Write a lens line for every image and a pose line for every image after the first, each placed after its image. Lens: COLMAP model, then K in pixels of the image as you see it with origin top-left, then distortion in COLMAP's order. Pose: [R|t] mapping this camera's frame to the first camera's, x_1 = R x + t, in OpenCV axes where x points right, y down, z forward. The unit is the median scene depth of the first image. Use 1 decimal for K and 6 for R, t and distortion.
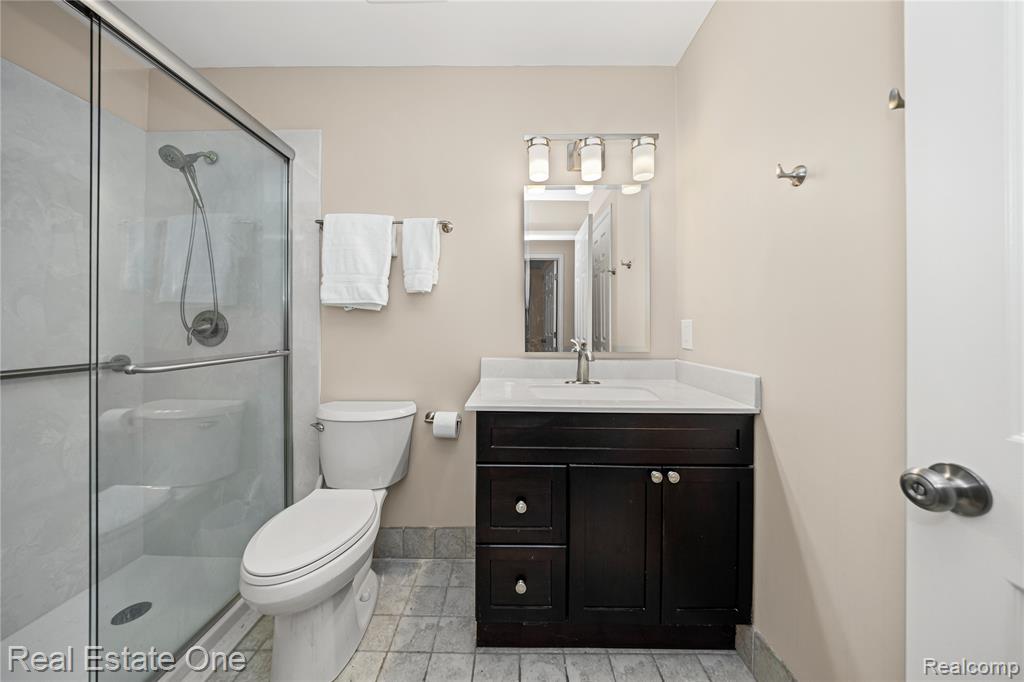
lens RADIAL K [[353.5, 0, 507.4], [0, 353.5, 326.7], [0, 0, 1]] dist [-0.000520, -0.000062]
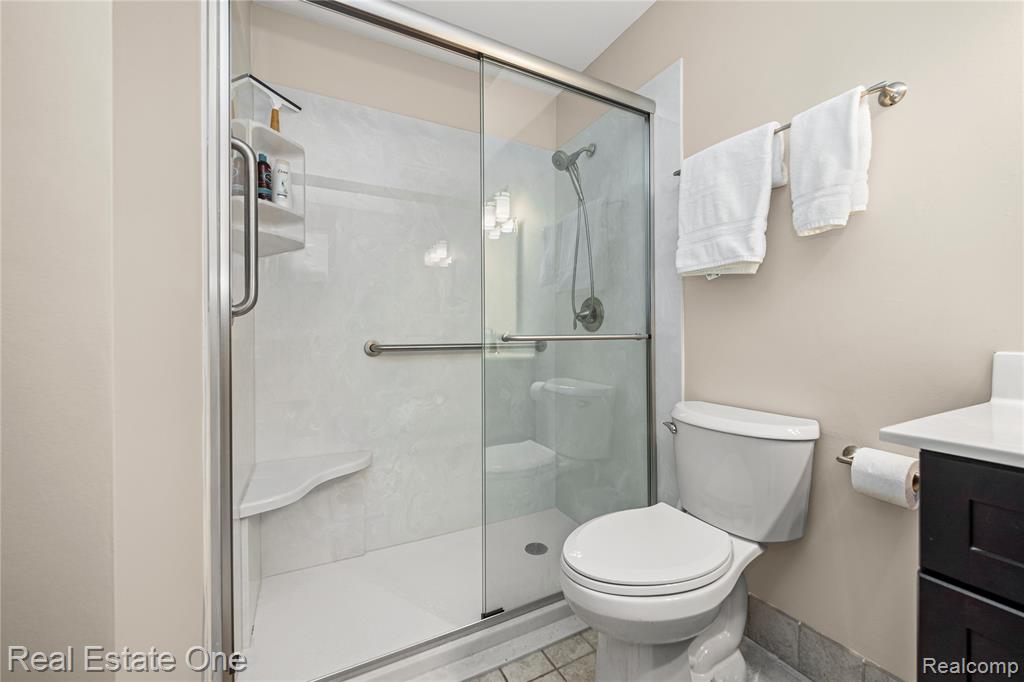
lens RADIAL K [[398.2, 0, 509.4], [0, 398.2, 336.1], [0, 0, 1]] dist [-0.006897, -0.000003]
pose [[0.451015, -0.005123, -0.892502, 0.097052], [0.012440, 0.999922, 0.000547, 0.068236], [0.892430, -0.011349, 0.451044, 0.257951]]
